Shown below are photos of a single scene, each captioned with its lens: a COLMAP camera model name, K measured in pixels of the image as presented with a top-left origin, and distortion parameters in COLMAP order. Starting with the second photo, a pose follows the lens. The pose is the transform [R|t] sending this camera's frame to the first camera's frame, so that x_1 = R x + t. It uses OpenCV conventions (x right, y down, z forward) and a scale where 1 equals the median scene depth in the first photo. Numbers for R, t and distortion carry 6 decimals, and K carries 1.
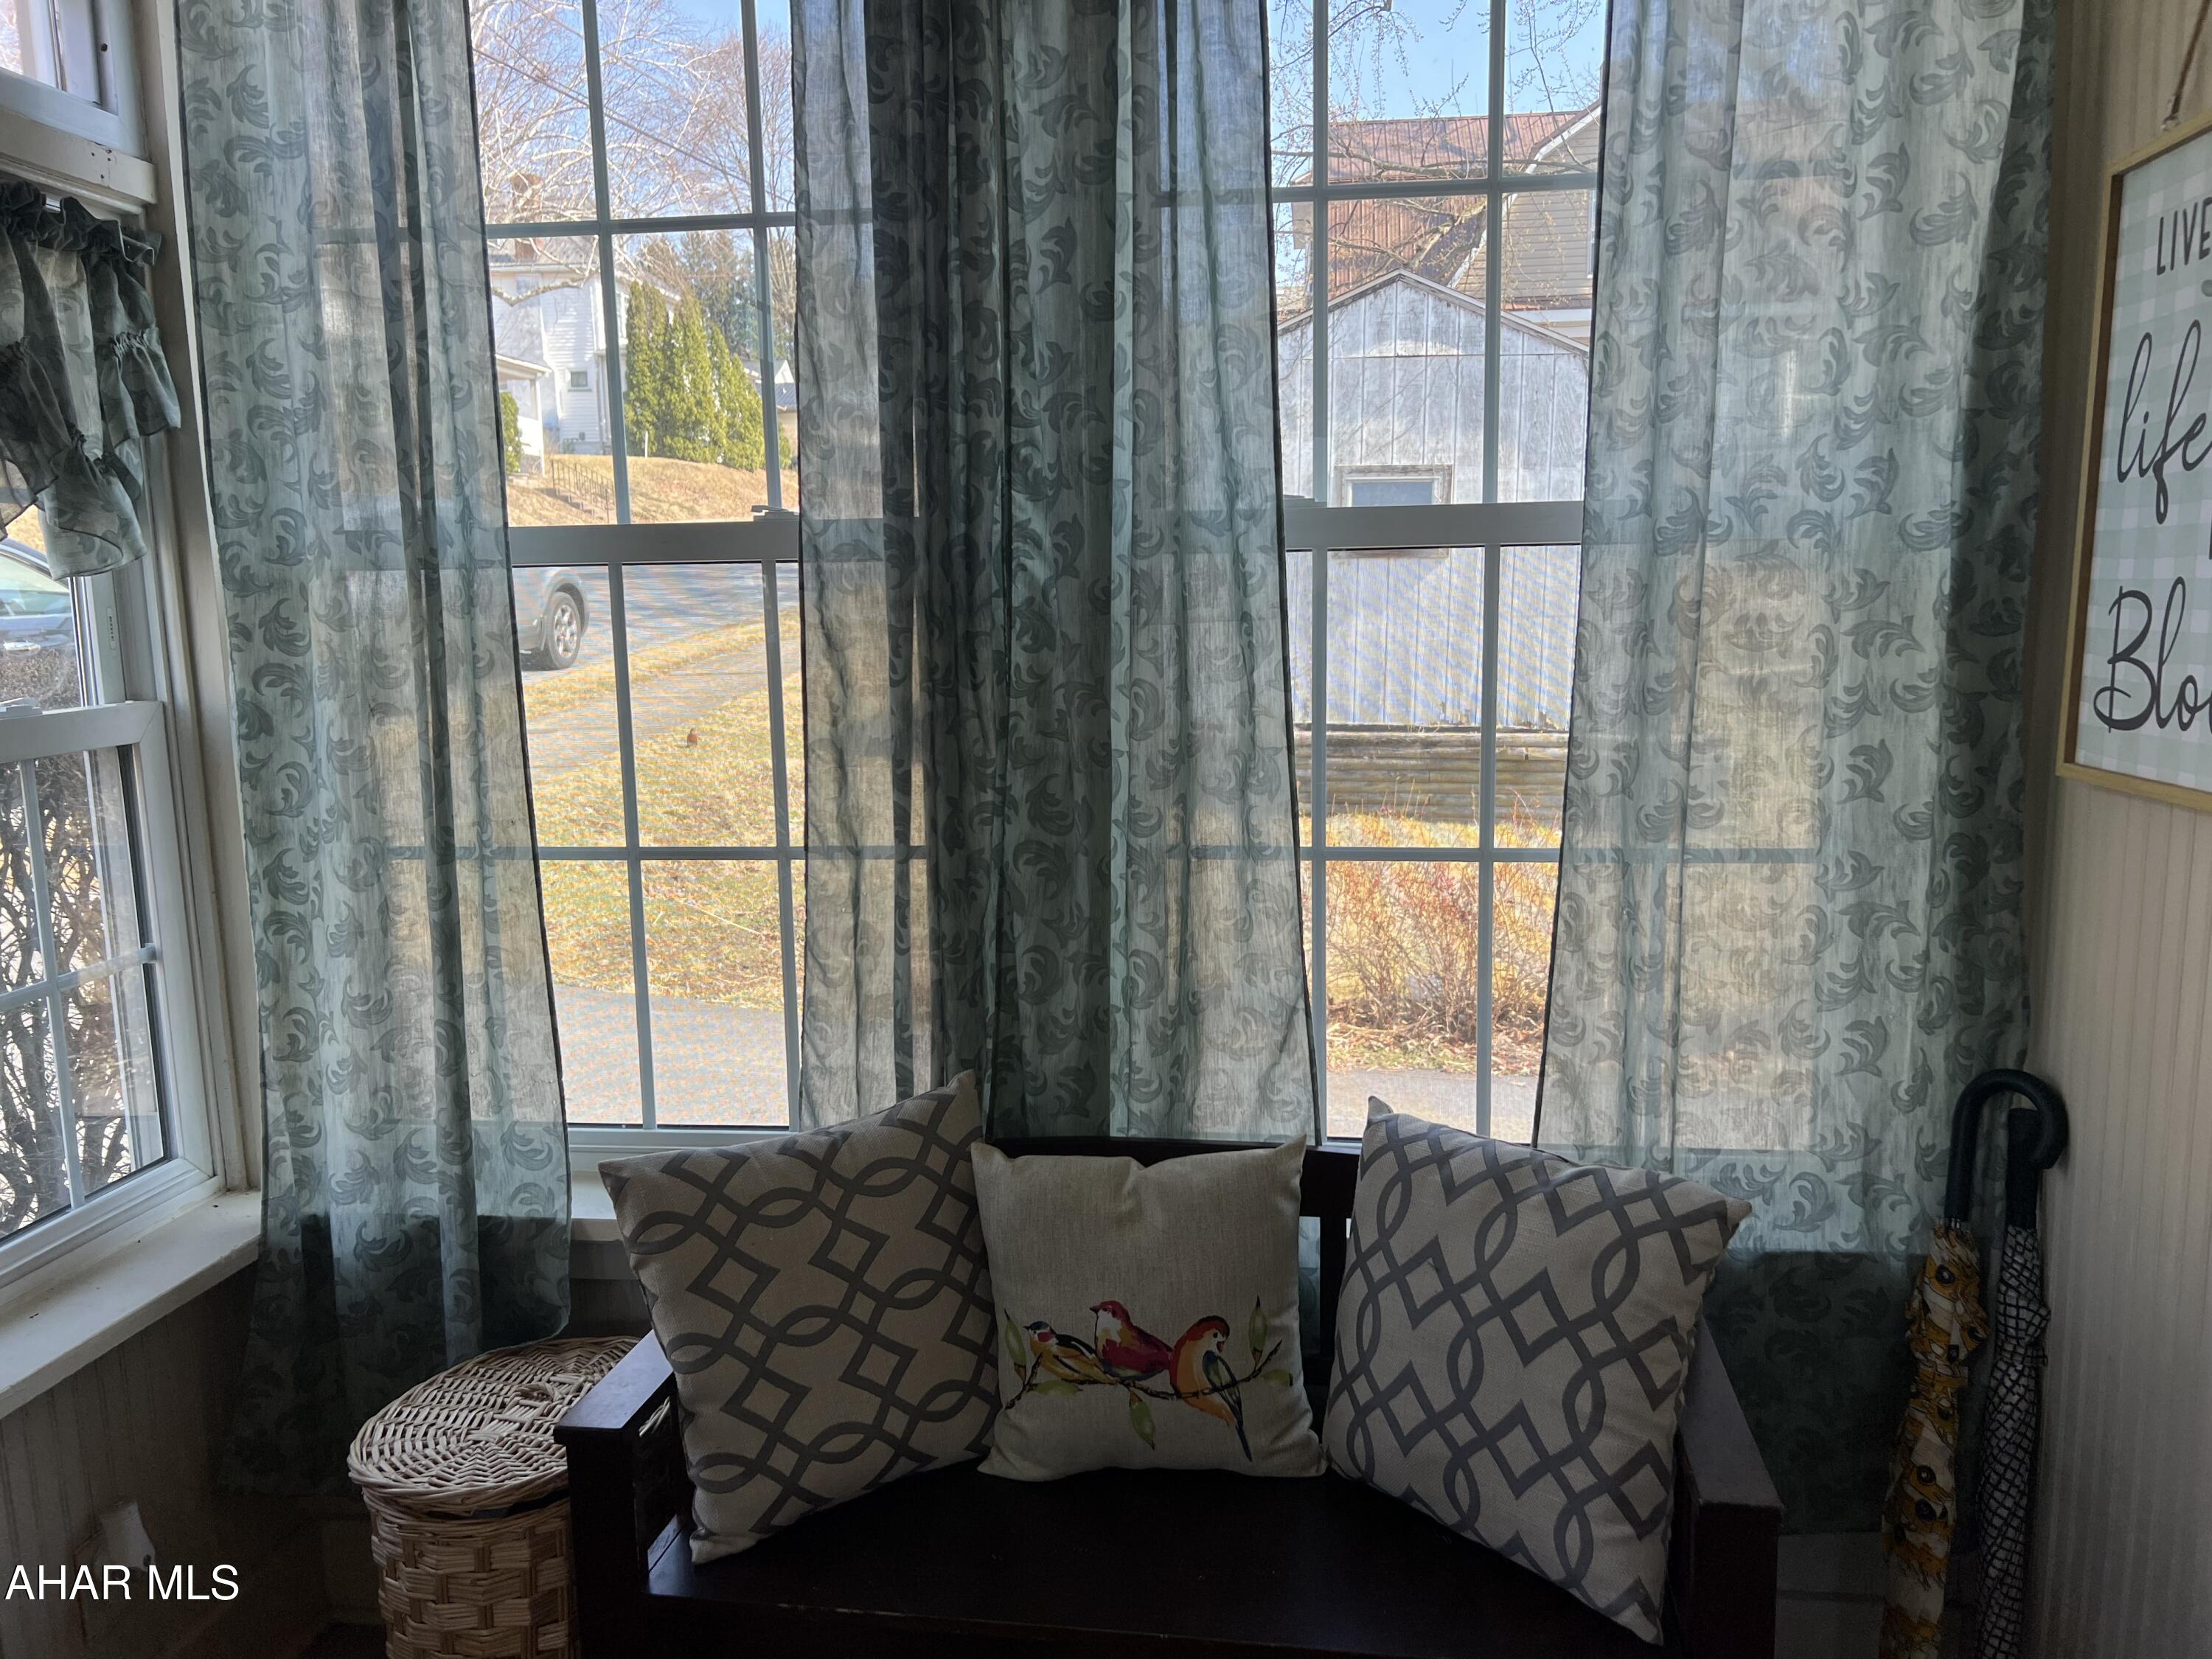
lens RADIAL K [[1664.8, 0, 1109.0], [0, 1664.8, 845.3], [0, 0, 1]] dist [0.034284, -0.044517]
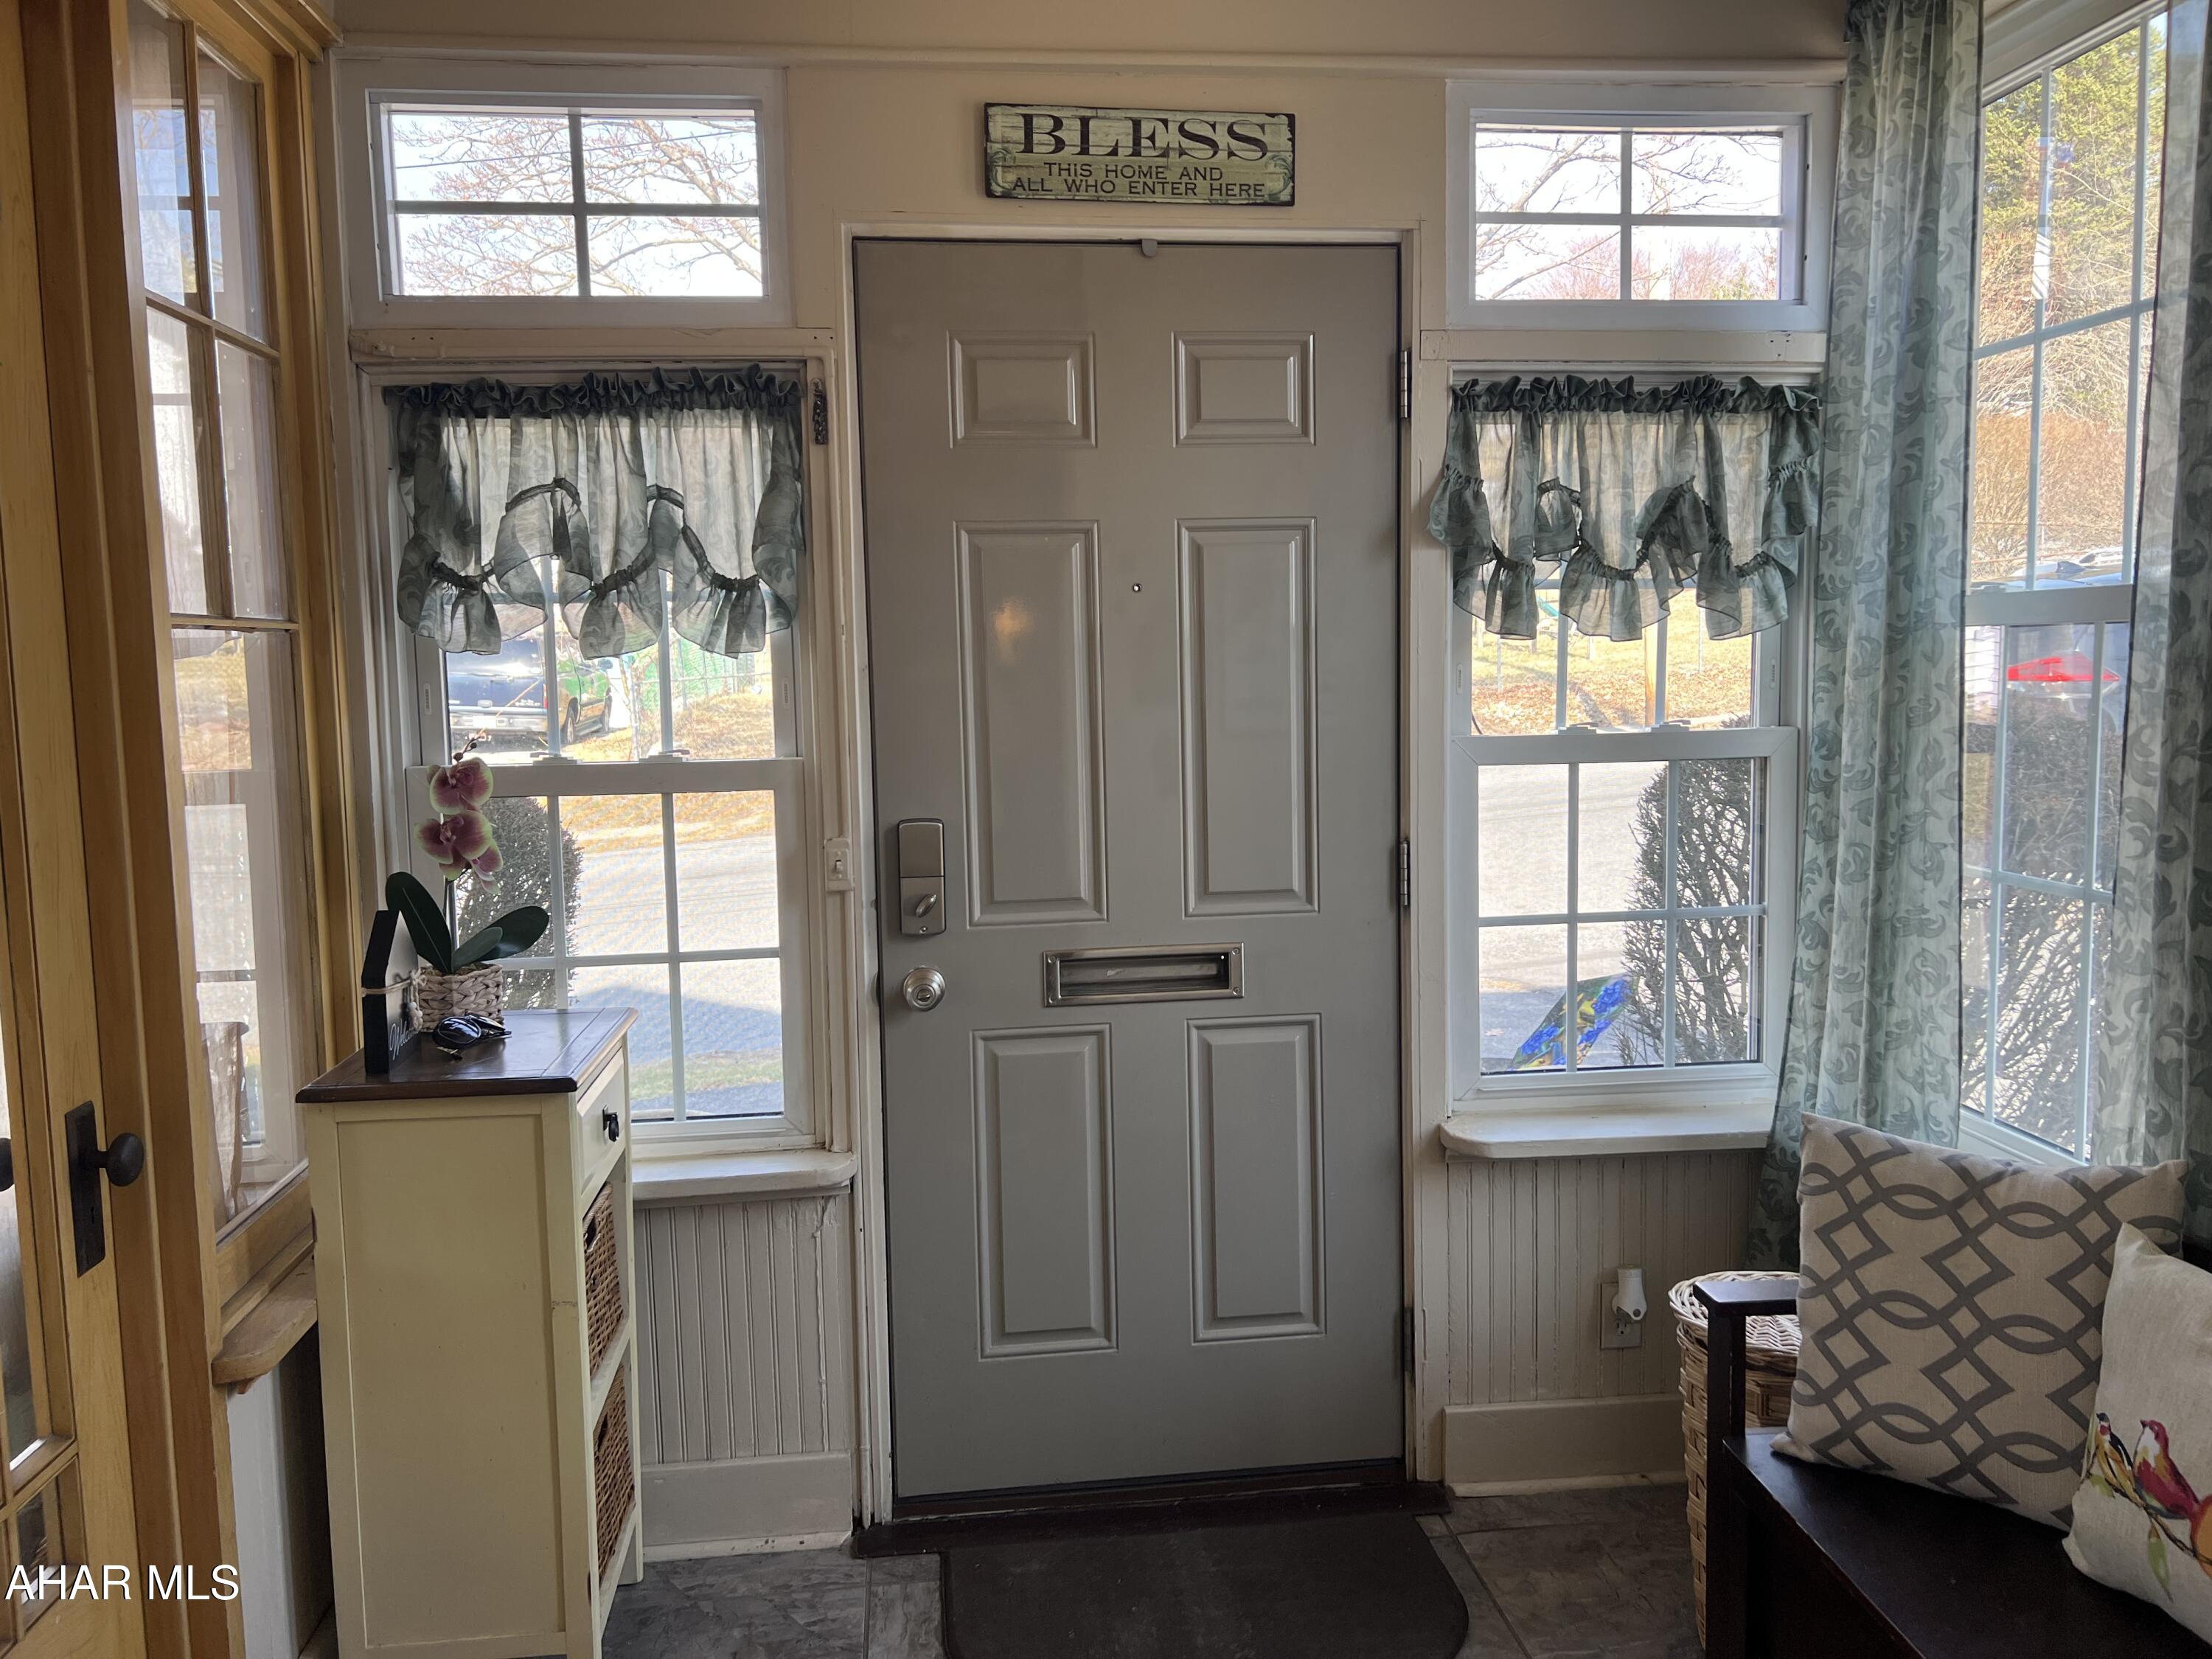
lens RADIAL K [[1664.8, 0, 1104.6], [0, 1664.8, 810.3], [0, 0, 1]] dist [0.034284, -0.044517]
pose [[0.219605, 0.102033, -0.970239, 0.737002], [-0.130029, 0.988704, 0.074544, -0.055937], [0.966885, 0.109789, 0.230391, 0.181777]]
